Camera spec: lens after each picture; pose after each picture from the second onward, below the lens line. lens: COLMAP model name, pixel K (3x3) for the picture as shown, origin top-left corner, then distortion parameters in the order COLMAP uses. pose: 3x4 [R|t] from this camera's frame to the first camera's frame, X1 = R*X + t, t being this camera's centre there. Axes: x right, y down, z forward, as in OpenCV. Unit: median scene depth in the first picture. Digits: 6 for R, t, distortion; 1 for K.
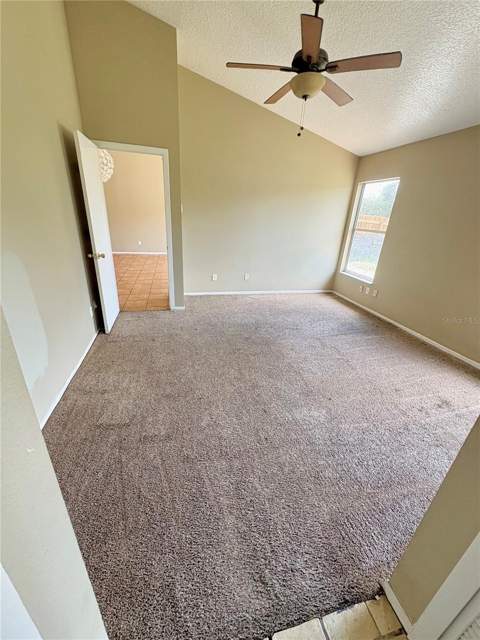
lens RADIAL K [[256.1, 0, 246.5], [0, 256.1, 321.3], [0, 0, 1]] dist [0.000270, 0.000112]
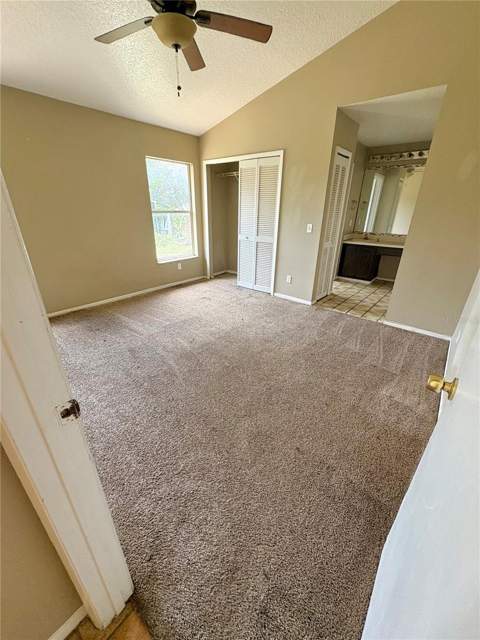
lens RADIAL K [[256.1, 0, 237.4], [0, 256.1, 314.2], [0, 0, 1]] dist [0.000270, 0.000112]
pose [[-0.548652, -0.401178, 0.733510, -0.468520], [0.280184, 0.738387, 0.613418, -0.408368], [-0.787704, 0.542071, -0.292714, 0.861887]]
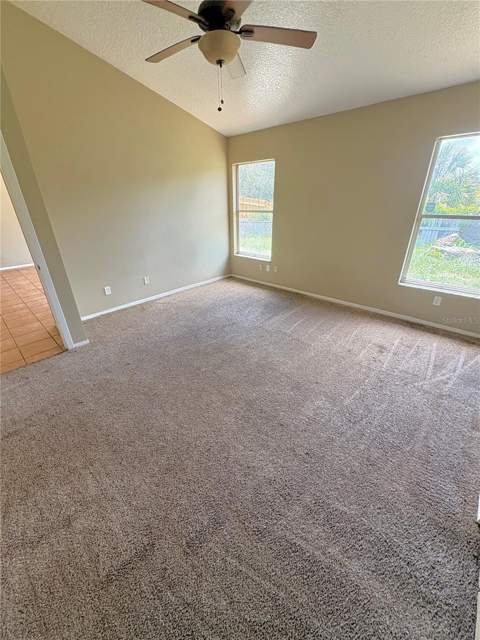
lens RADIAL K [[256.1, 0, 246.4], [0, 256.1, 318.5], [0, 0, 1]] dist [0.000270, 0.000112]
pose [[0.838831, -0.289688, 0.460916, -0.184307], [0.265427, 0.956843, 0.118325, -0.082383], [-0.475301, 0.023085, 0.879520, 0.132072]]
